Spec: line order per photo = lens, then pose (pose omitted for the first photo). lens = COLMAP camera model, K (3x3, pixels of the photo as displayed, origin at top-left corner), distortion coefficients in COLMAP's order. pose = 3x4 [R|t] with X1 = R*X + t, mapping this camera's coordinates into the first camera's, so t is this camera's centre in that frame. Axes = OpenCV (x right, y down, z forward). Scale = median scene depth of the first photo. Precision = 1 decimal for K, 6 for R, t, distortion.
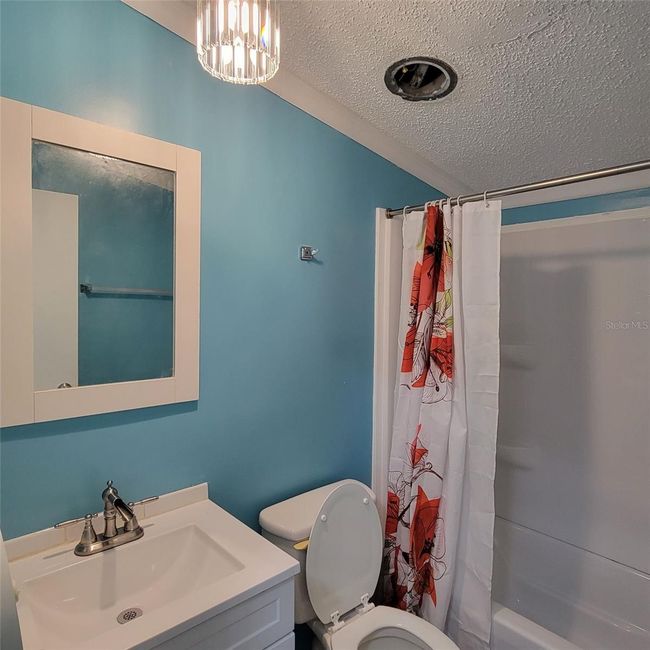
lens RADIAL K [[441.3, 0, 328.8], [0, 441.3, 328.3], [0, 0, 1]] dist [0.000892, -0.008516]
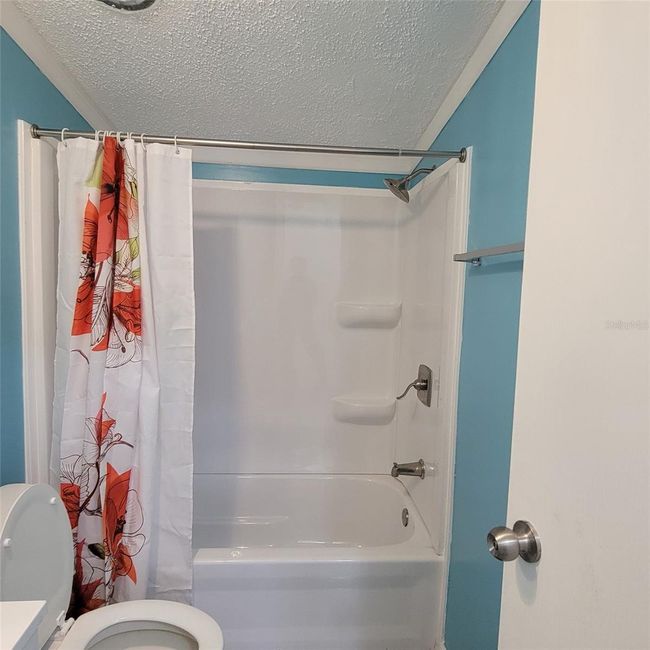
lens RADIAL K [[441.3, 0, 326.7], [0, 441.3, 320.7], [0, 0, 1]] dist [0.000892, -0.008516]
pose [[0.604274, -0.065724, 0.794061, -0.208334], [0.011267, 0.997197, 0.073963, 0.018004], [-0.796697, -0.035747, 0.603321, 0.141118]]
